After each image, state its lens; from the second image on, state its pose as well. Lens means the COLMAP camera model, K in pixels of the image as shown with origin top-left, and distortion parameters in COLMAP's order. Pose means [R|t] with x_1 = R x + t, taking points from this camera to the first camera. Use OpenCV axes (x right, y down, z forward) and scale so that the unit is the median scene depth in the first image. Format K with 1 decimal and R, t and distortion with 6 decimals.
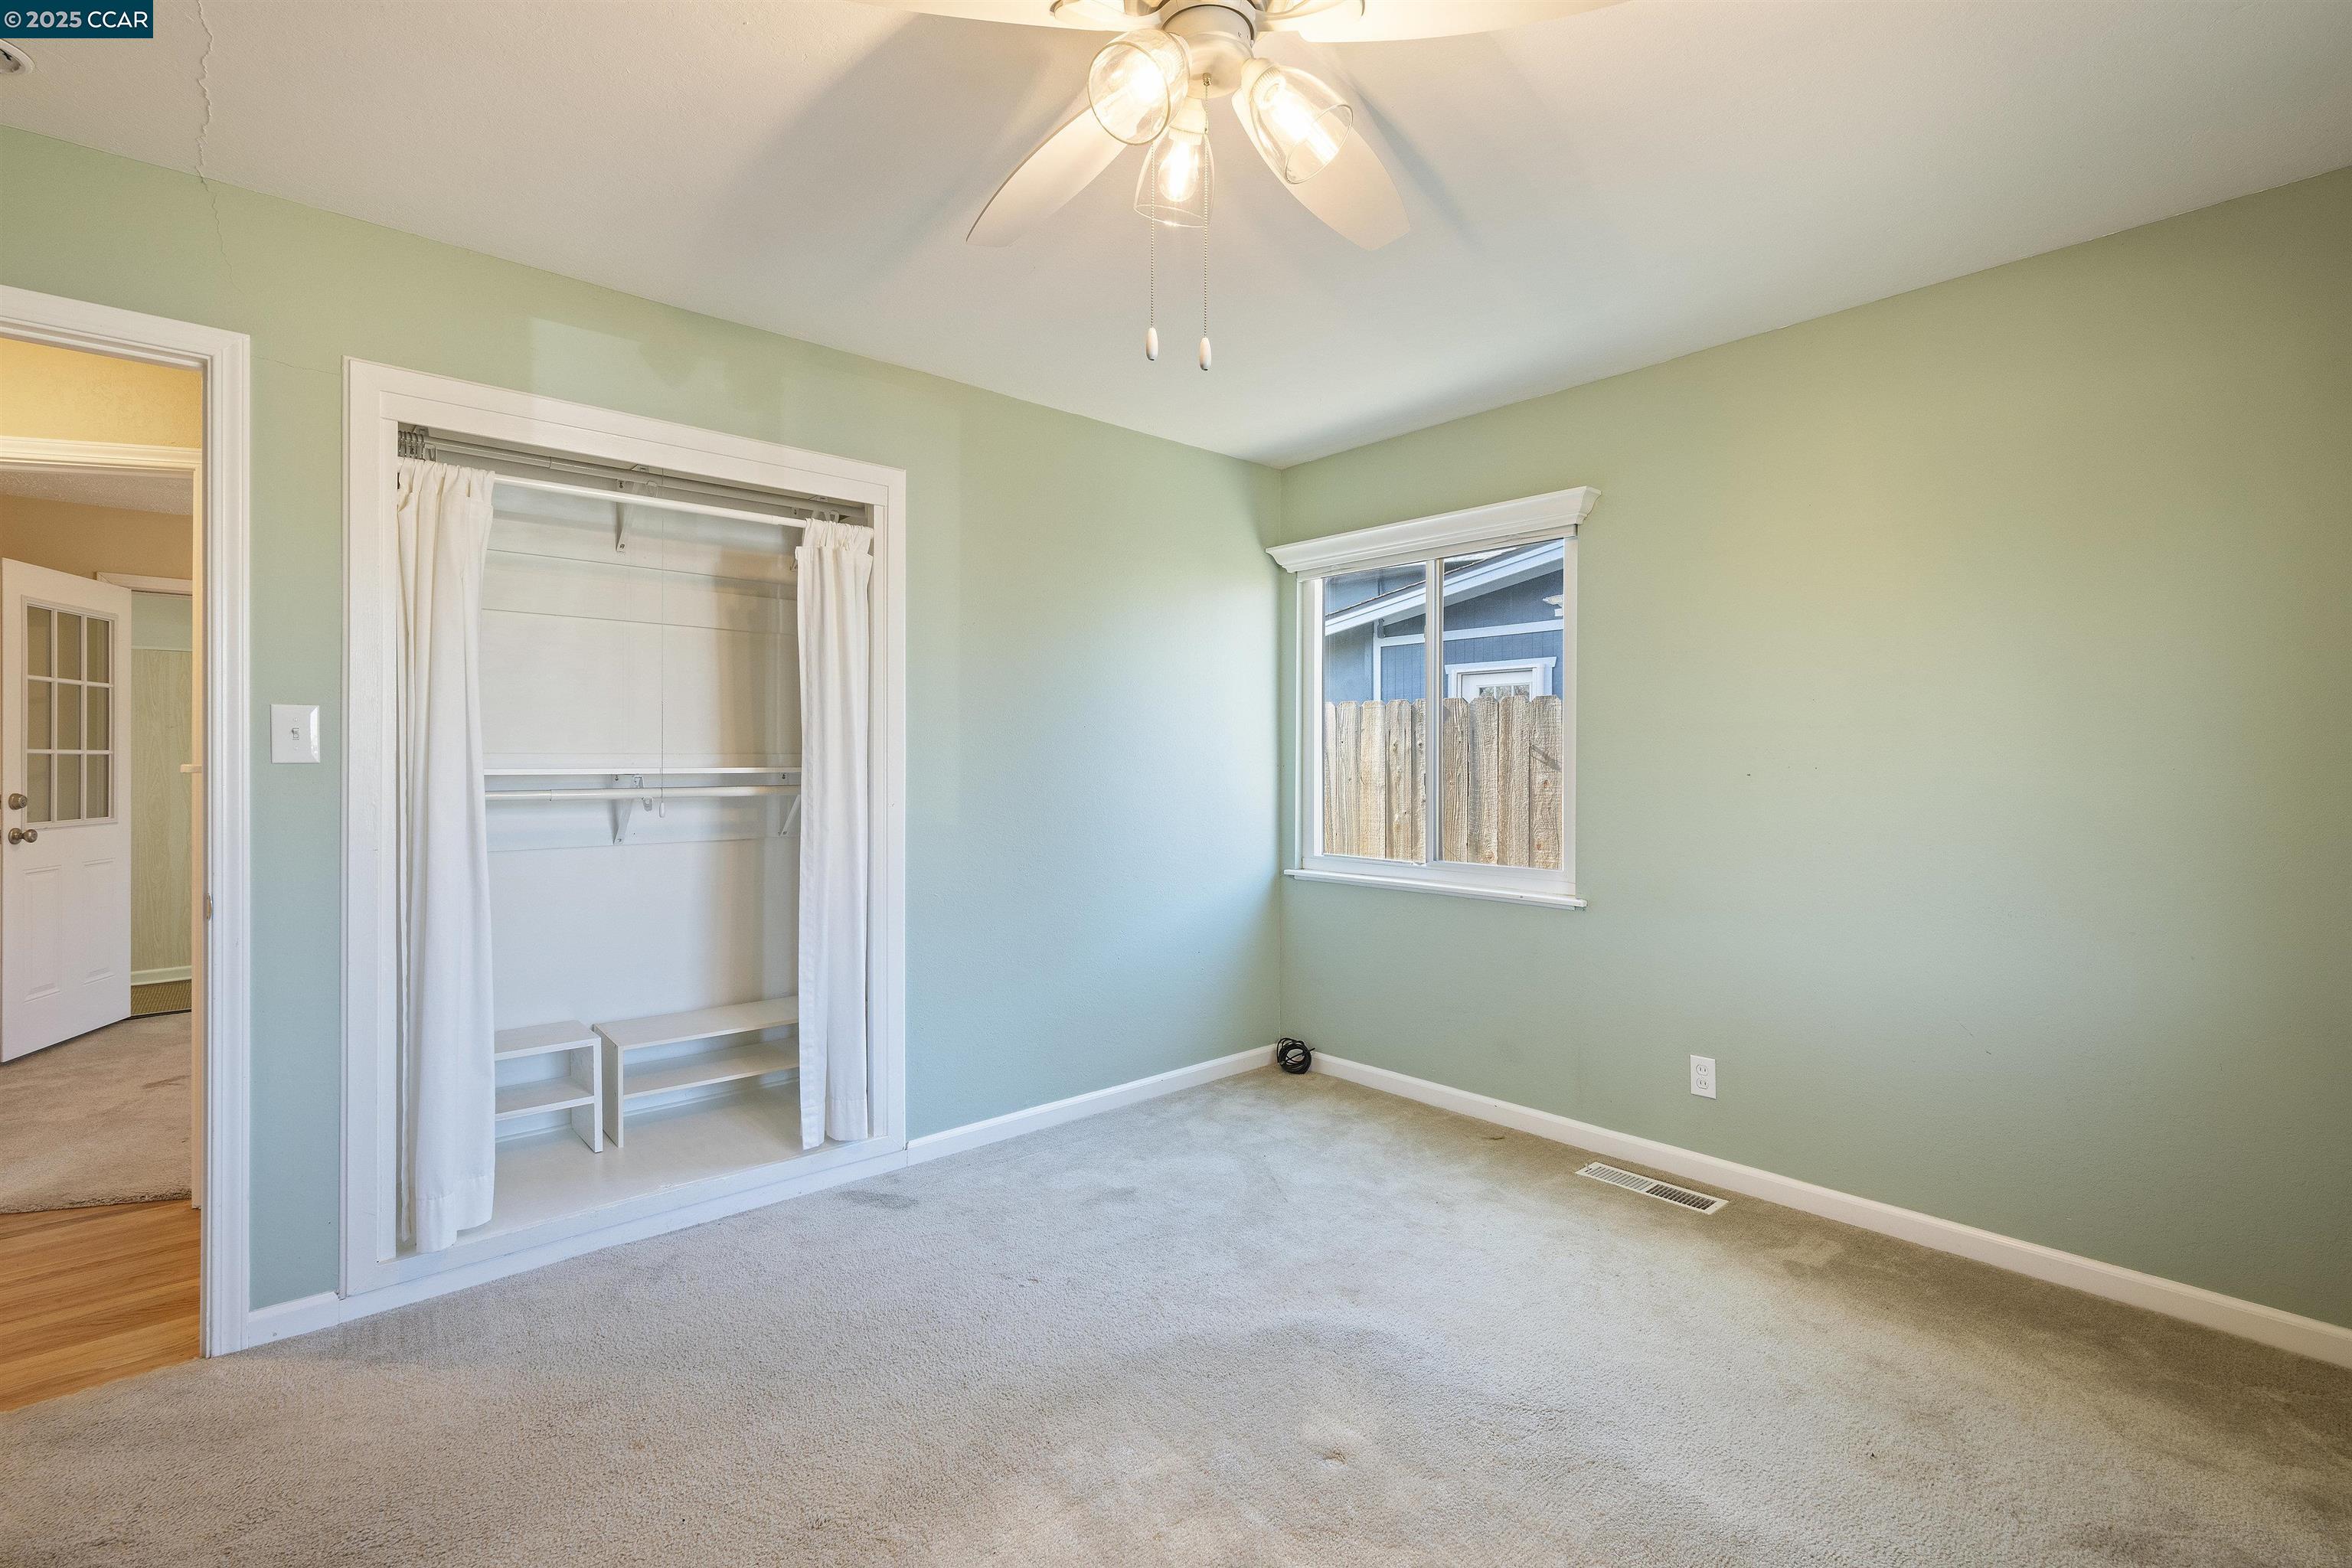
lens RADIAL K [[1046.1, 0, 1170.5], [0, 1046.1, 769.5], [0, 0, 1]] dist [-0.001400, 0.001341]
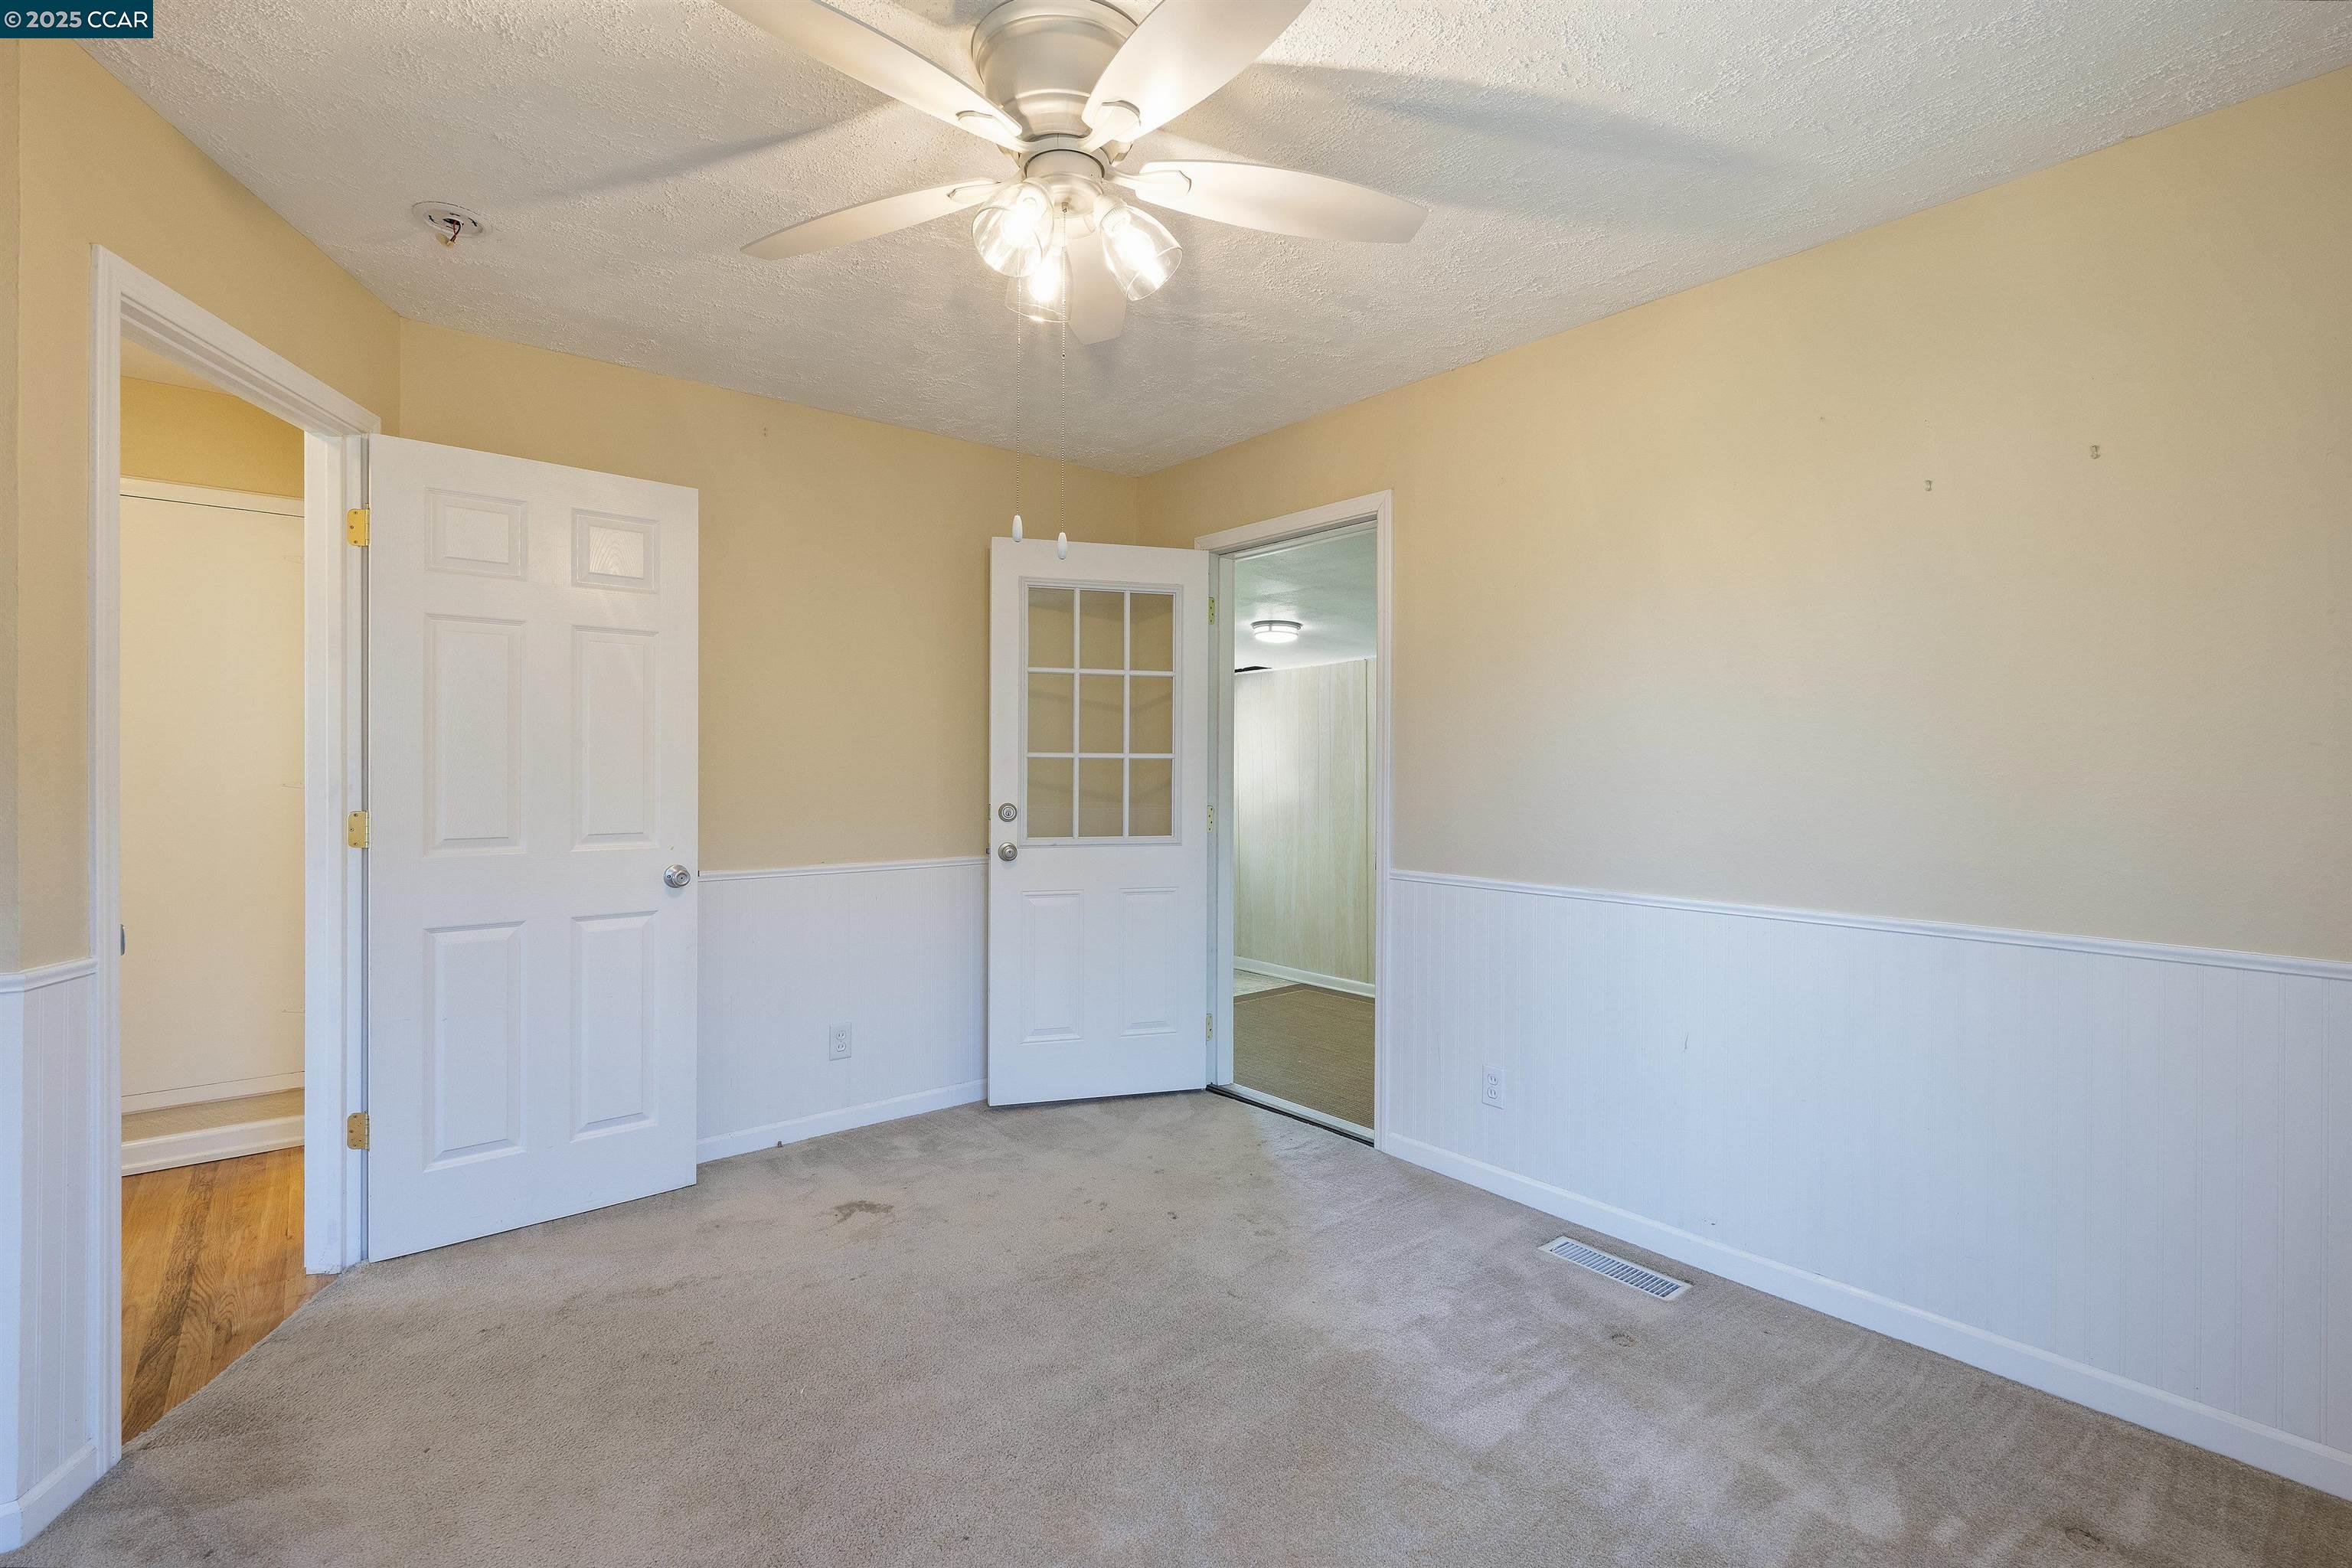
lens RADIAL K [[1046.1, 0, 1169.8], [0, 1046.1, 768.1], [0, 0, 1]] dist [-0.001400, 0.001341]
pose [[-0.036216, -0.005993, -0.999326, -0.287476], [-0.009950, 0.999935, -0.005636, -0.004239], [0.999294, 0.009739, -0.036274, 1.436086]]
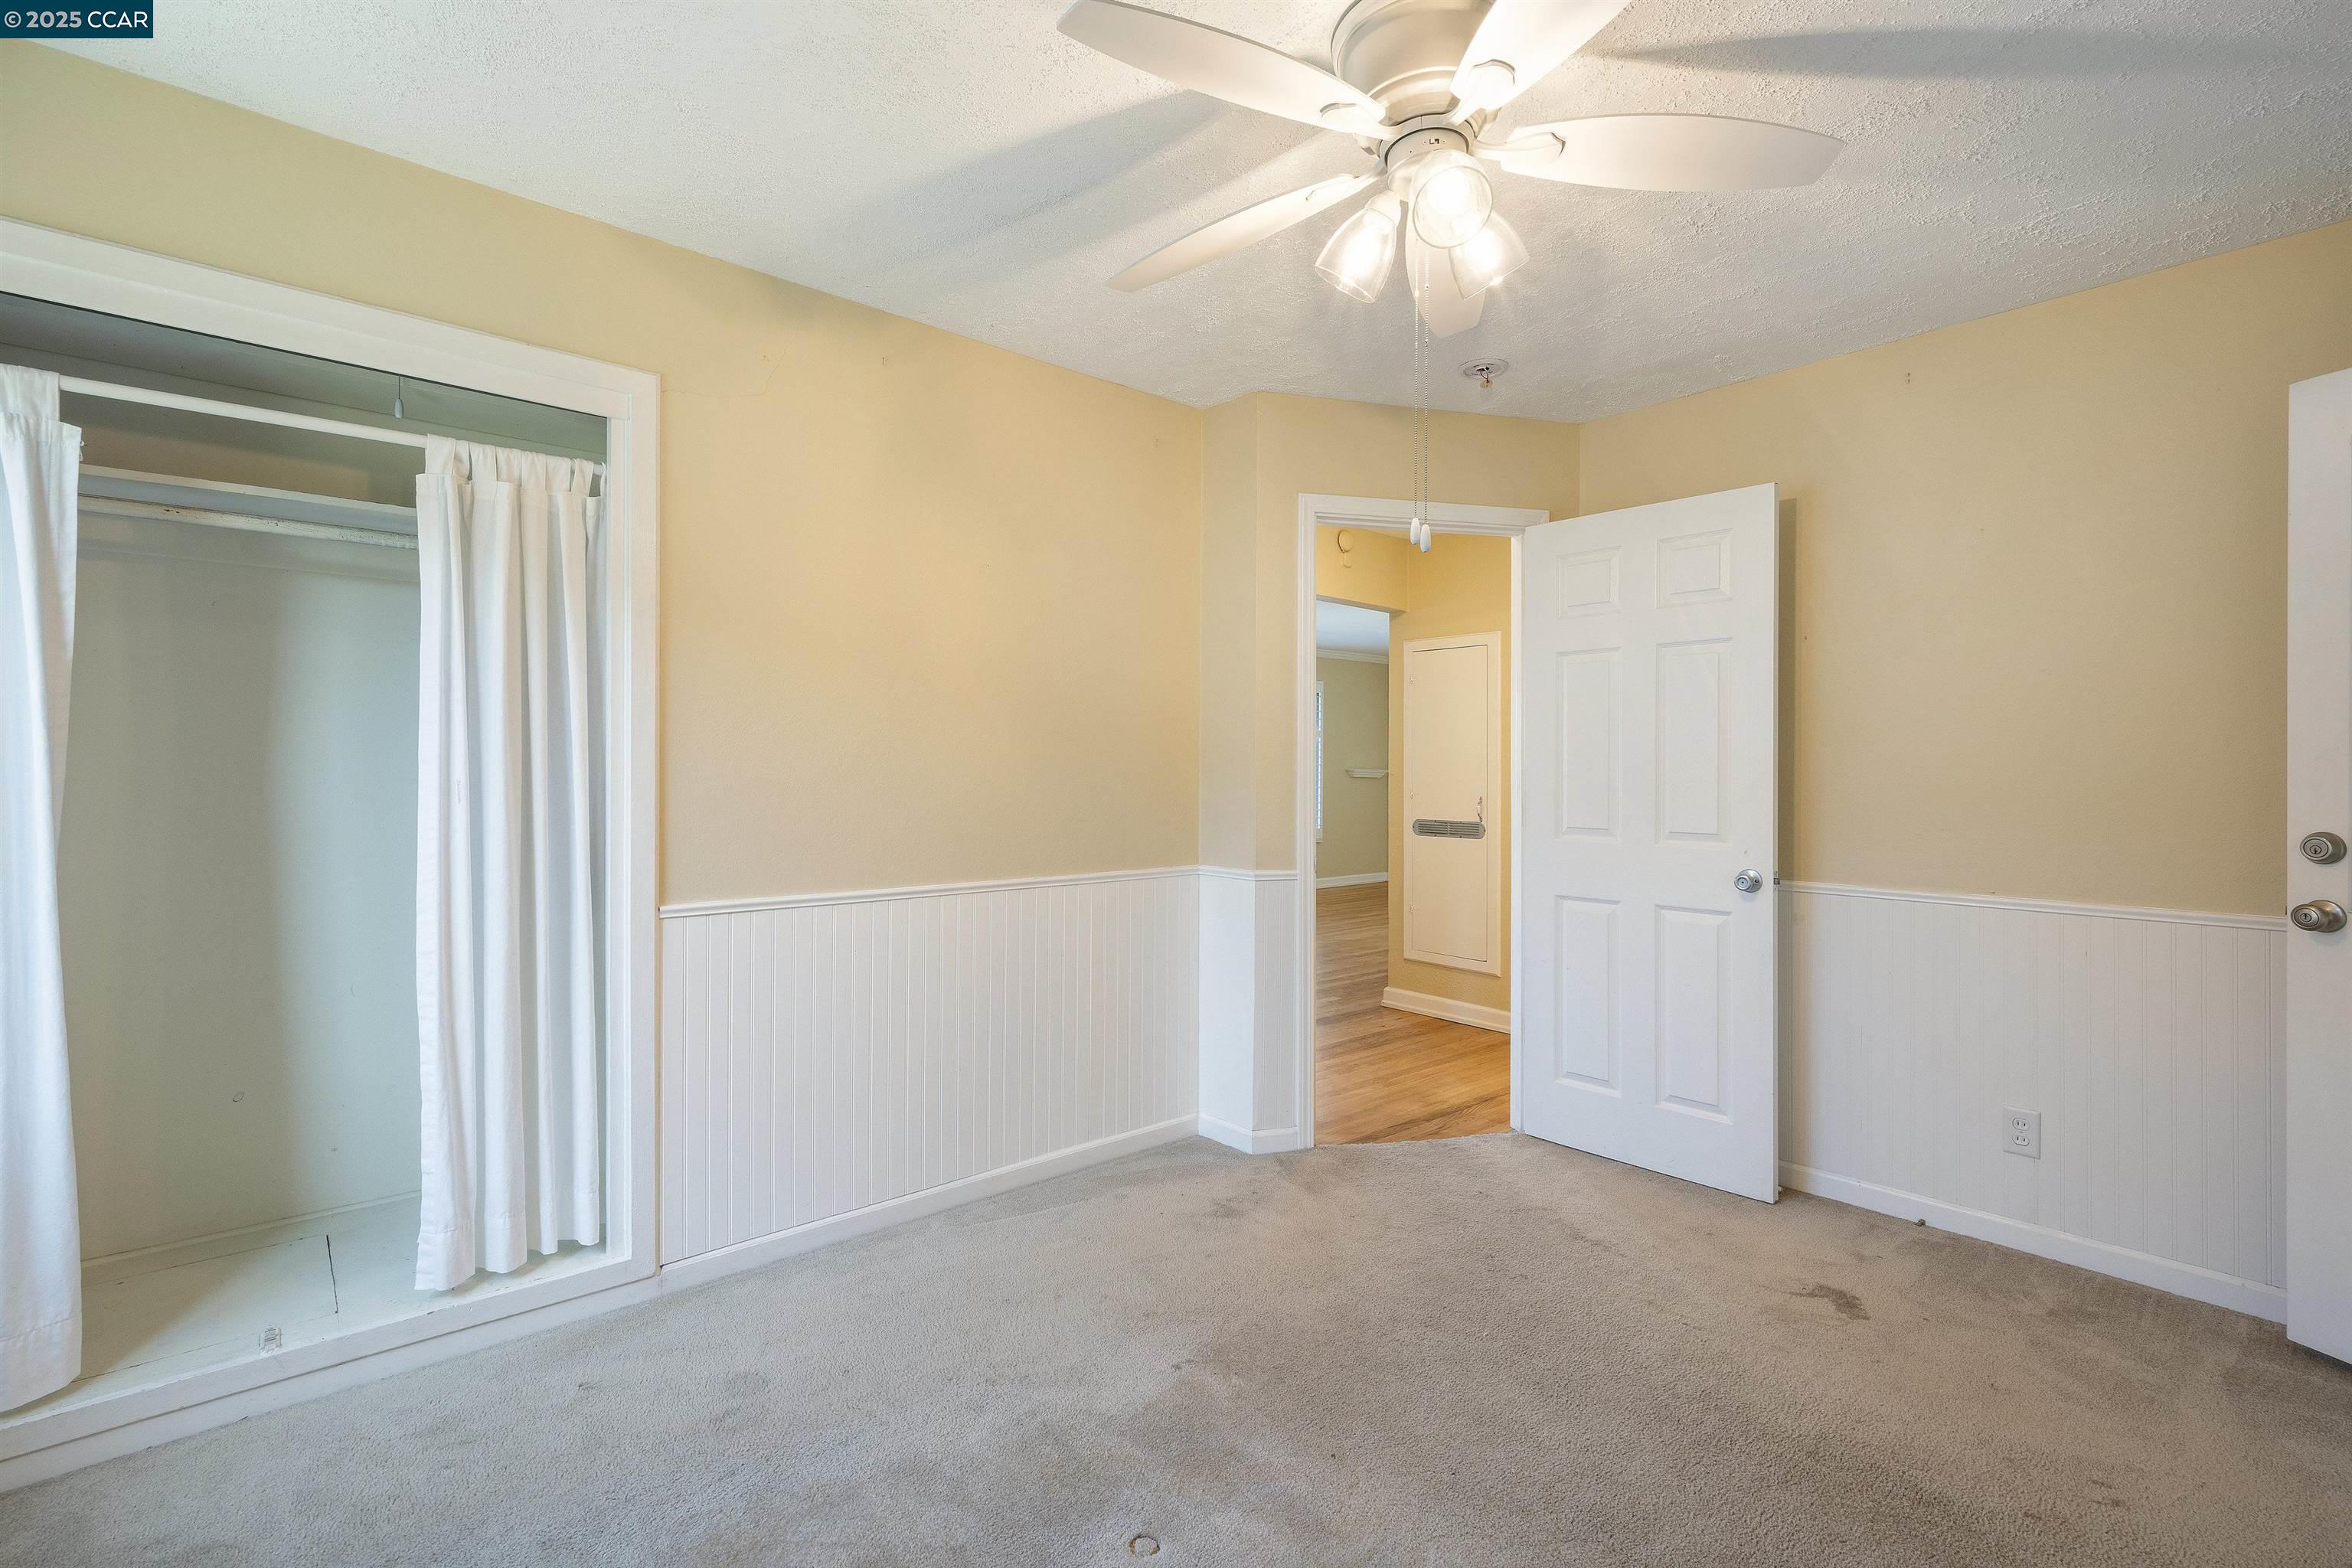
lens RADIAL K [[1046.1, 0, 1169.8], [0, 1046.1, 770.5], [0, 0, 1]] dist [-0.001400, 0.001341]
pose [[-0.999883, -0.006868, 0.013639, -0.677719], [-0.006771, 0.999952, 0.007139, -0.008486], [-0.013688, 0.007046, -0.999881, 1.861103]]
